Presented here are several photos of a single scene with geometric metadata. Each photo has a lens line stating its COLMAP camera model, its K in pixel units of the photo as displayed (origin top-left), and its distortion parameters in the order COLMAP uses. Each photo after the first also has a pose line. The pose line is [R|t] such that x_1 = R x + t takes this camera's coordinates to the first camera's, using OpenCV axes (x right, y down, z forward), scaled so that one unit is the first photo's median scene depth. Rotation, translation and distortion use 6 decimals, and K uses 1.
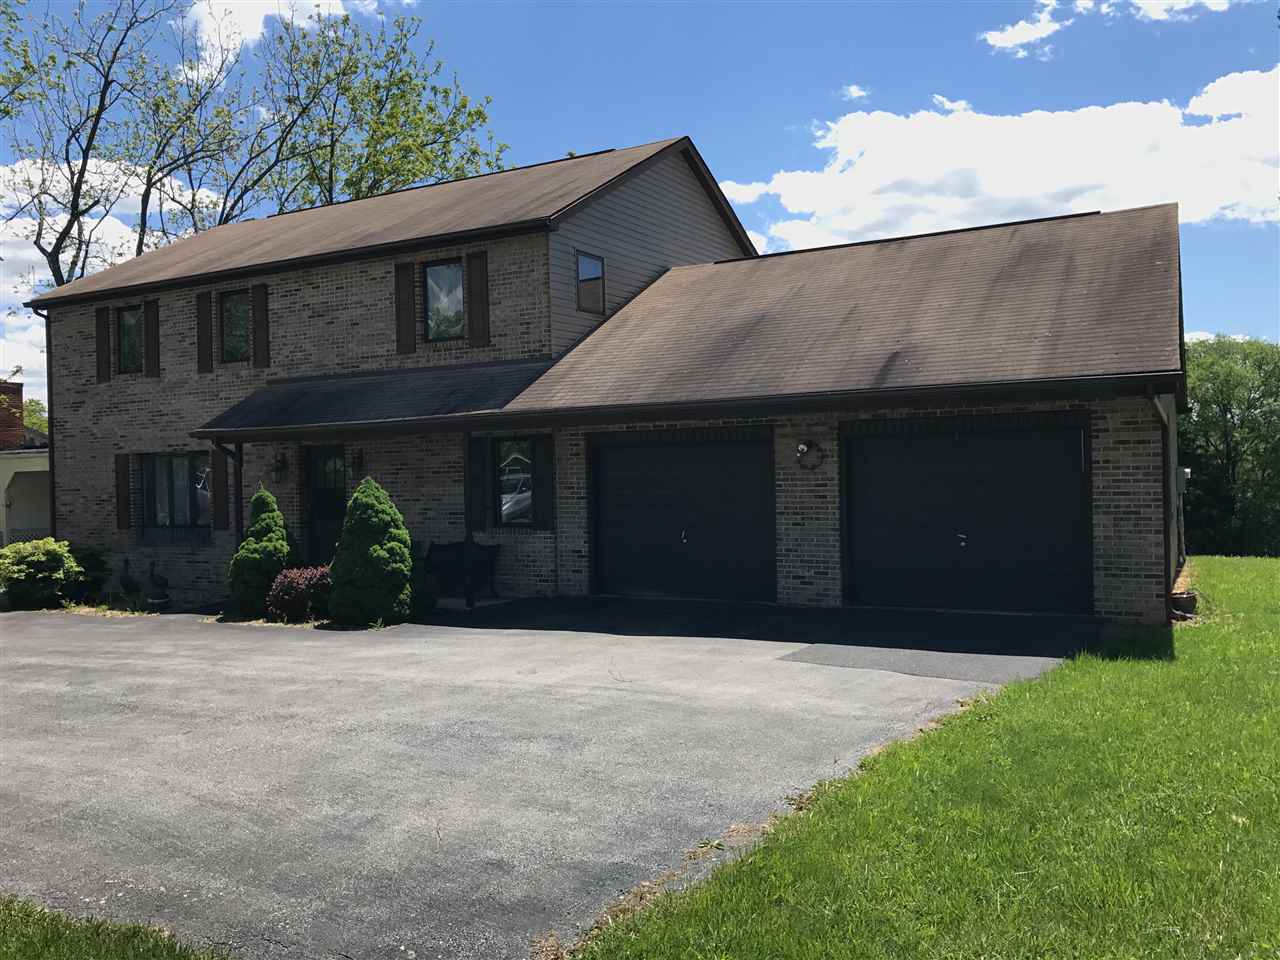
lens RADIAL K [[1060.8, 0, 647.3], [0, 1060.8, 475.9], [0, 0, 1]] dist [0.072932, -0.107087]
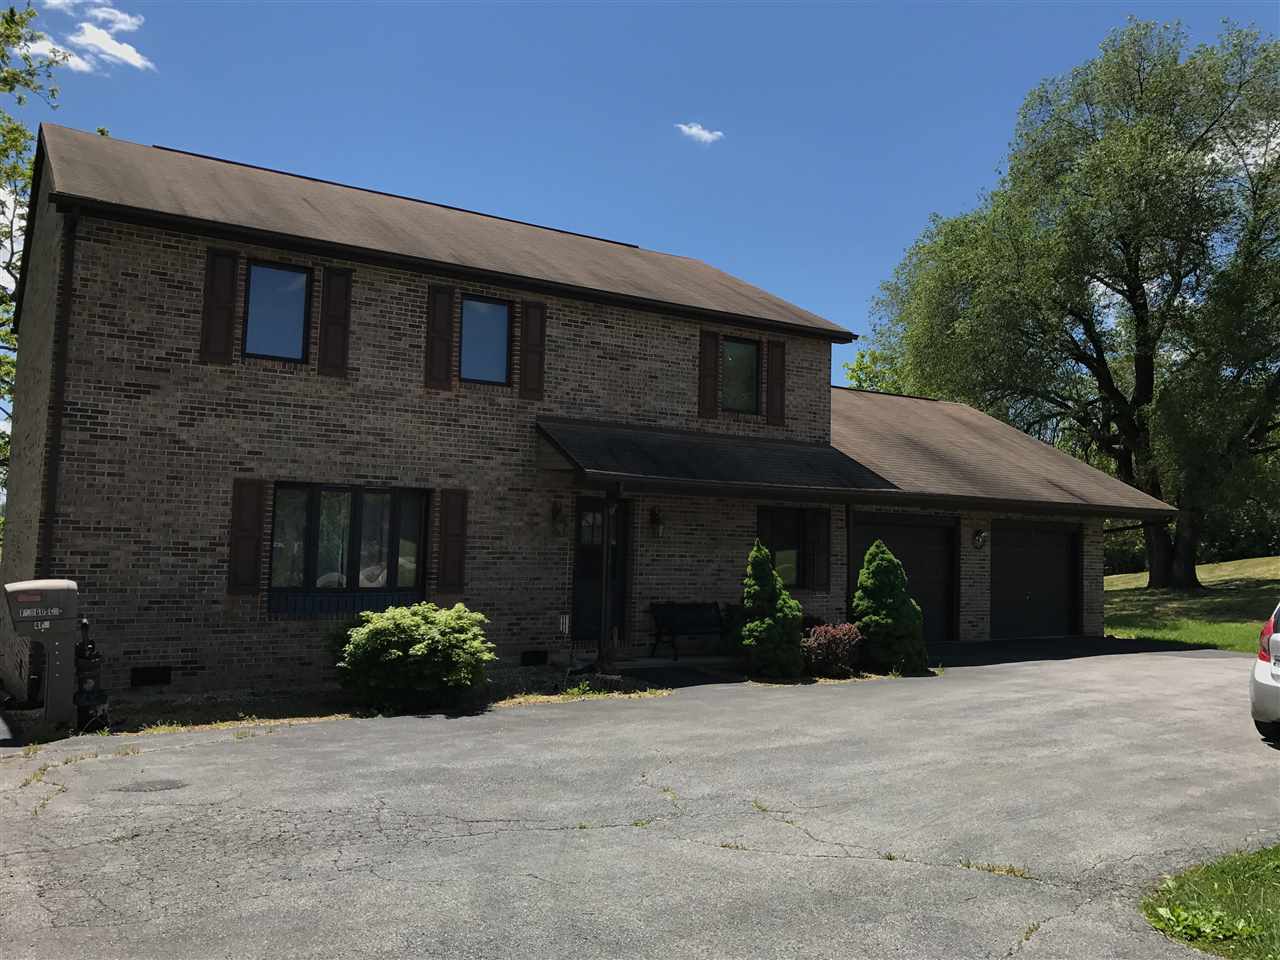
lens RADIAL K [[1060.8, 0, 634.5], [0, 1060.8, 464.3], [0, 0, 1]] dist [0.072932, -0.107087]
pose [[0.467671, 0.108055, 0.877273, -1.118779], [-0.027497, 0.993798, -0.107750, 0.040433], [-0.883475, 0.026269, 0.467742, 0.571222]]
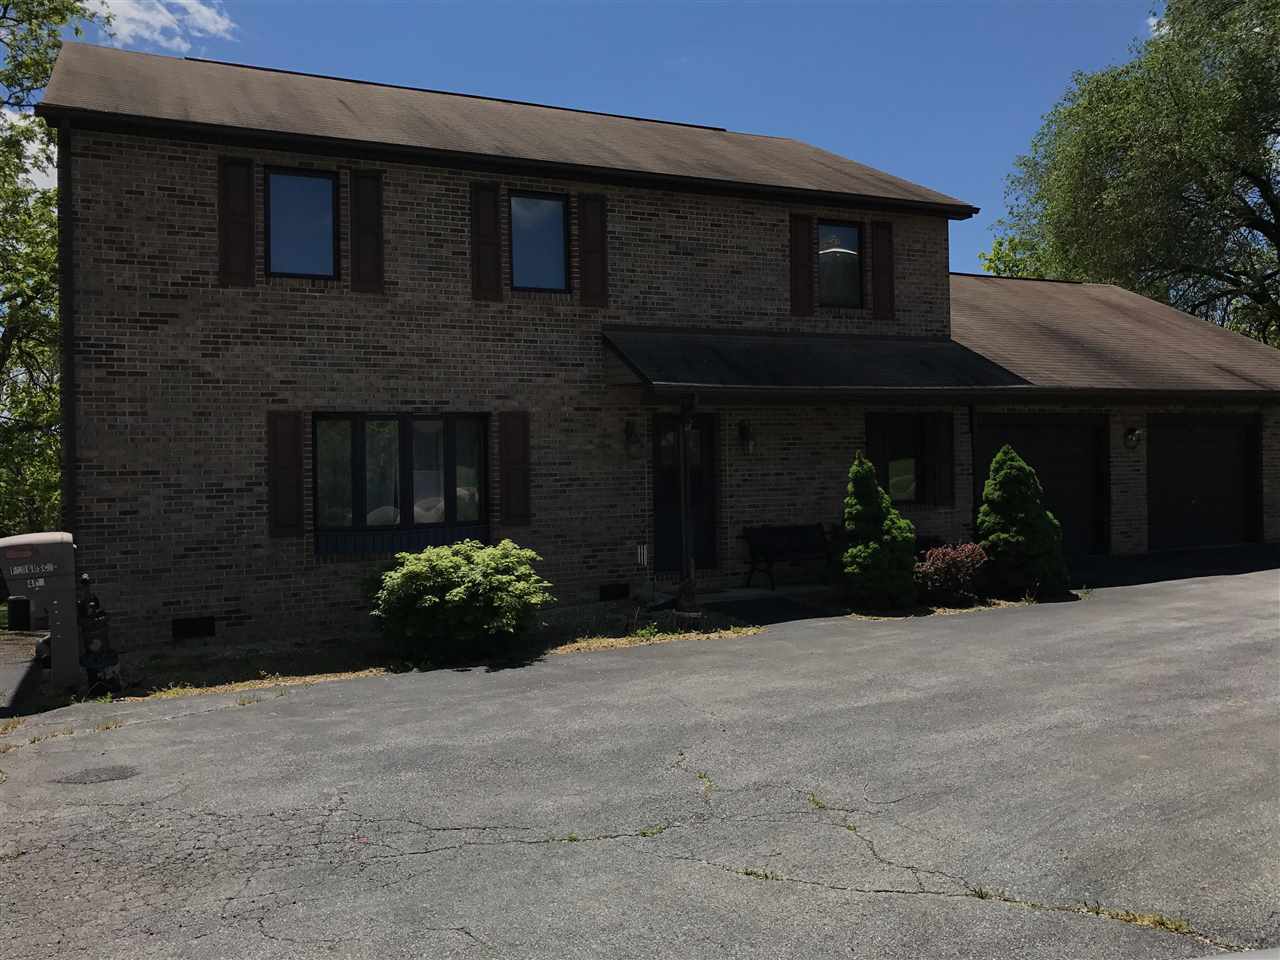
lens RADIAL K [[1060.8, 0, 630.5], [0, 1060.8, 469.4], [0, 0, 1]] dist [0.072932, -0.107087]
pose [[0.582924, 0.013501, 0.812415, -1.009971], [0.013895, 0.999550, -0.026581, 0.035672], [-0.812408, 0.026783, 0.582474, 0.583432]]
